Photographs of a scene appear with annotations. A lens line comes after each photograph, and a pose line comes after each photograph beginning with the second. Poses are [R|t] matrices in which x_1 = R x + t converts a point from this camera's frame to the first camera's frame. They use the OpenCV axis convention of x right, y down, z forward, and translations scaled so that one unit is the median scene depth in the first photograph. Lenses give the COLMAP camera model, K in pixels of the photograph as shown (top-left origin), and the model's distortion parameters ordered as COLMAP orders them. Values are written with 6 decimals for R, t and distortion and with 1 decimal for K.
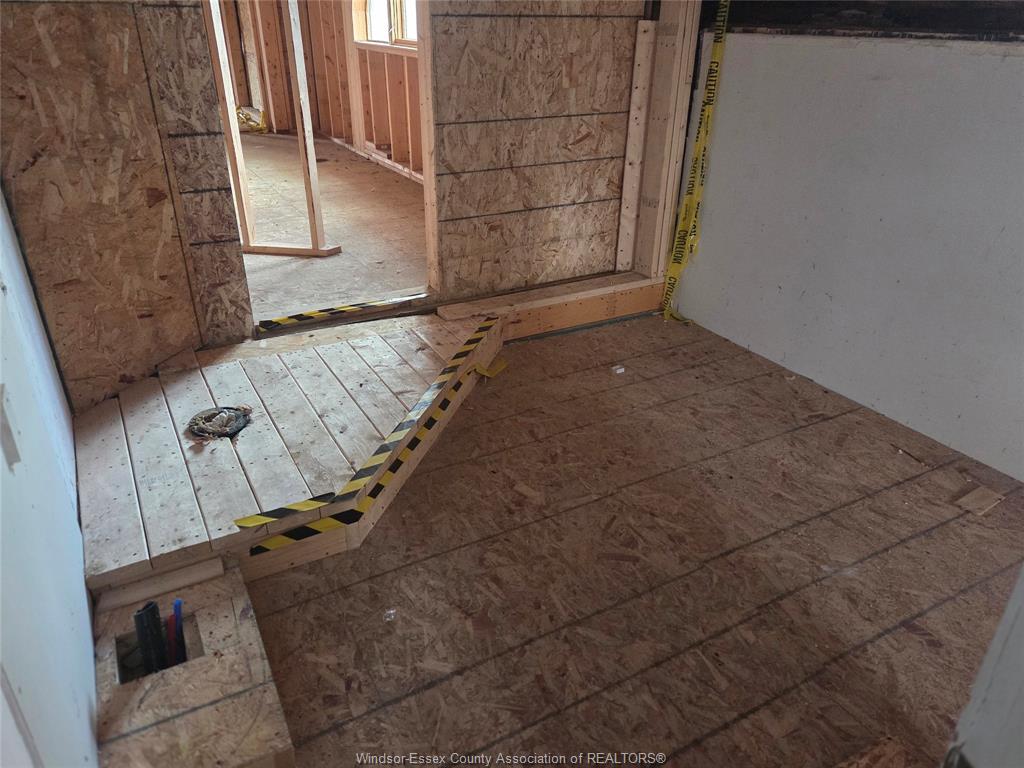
lens RADIAL K [[733.4, 0, 511.7], [0, 733.4, 383.9], [0, 0, 1]] dist [0.058319, -0.009086]
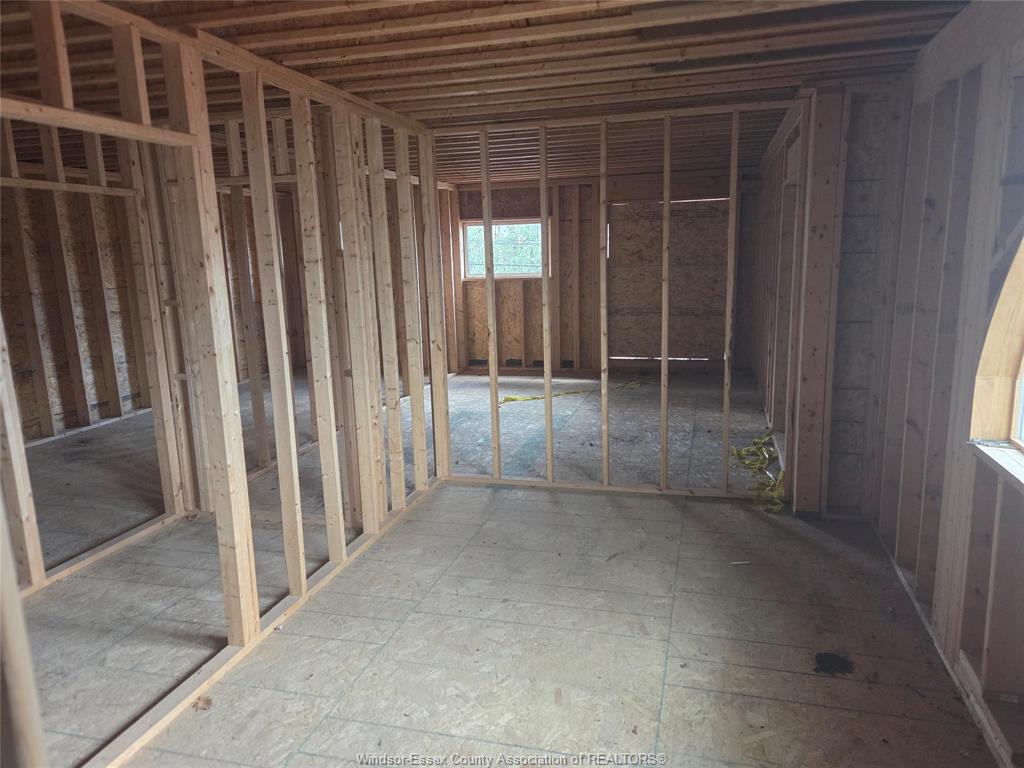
lens RADIAL K [[733.4, 0, 511.7], [0, 733.4, 385.2], [0, 0, 1]] dist [0.058319, -0.009086]
pose [[0.714493, 0.095497, -0.693095, -0.090498], [-0.282594, 0.945627, -0.161027, -0.297564], [0.640031, 0.310917, 0.702631, 0.452971]]
